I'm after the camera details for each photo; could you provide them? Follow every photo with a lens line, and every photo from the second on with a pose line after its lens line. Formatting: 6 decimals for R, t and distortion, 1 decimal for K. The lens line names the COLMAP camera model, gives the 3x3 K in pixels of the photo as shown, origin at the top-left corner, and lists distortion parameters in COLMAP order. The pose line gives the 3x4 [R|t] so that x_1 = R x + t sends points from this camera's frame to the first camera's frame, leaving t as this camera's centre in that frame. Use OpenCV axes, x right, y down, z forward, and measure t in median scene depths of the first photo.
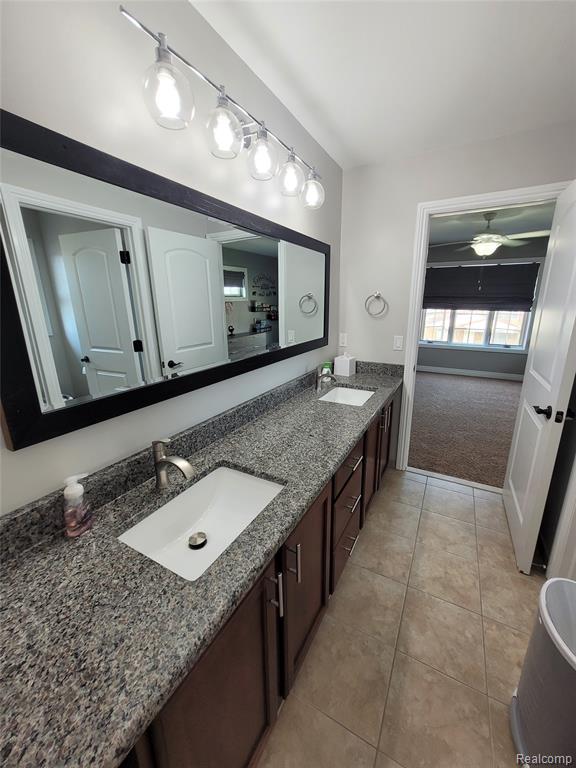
lens RADIAL K [[302.3, 0, 292.9], [0, 302.3, 382.3], [0, 0, 1]] dist [0.003383, 0.000915]
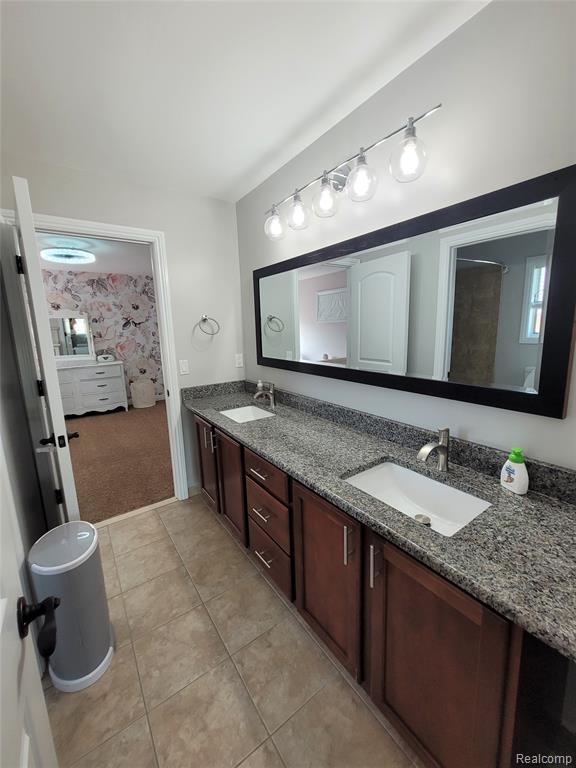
lens RADIAL K [[302.3, 0, 292.5], [0, 302.3, 379.4], [0, 0, 1]] dist [0.003383, 0.000915]
pose [[-0.431883, 0.181493, -0.883480, 0.956280], [-0.203926, 0.934529, 0.291668, -0.340301], [0.878574, 0.306130, -0.366596, 1.295600]]
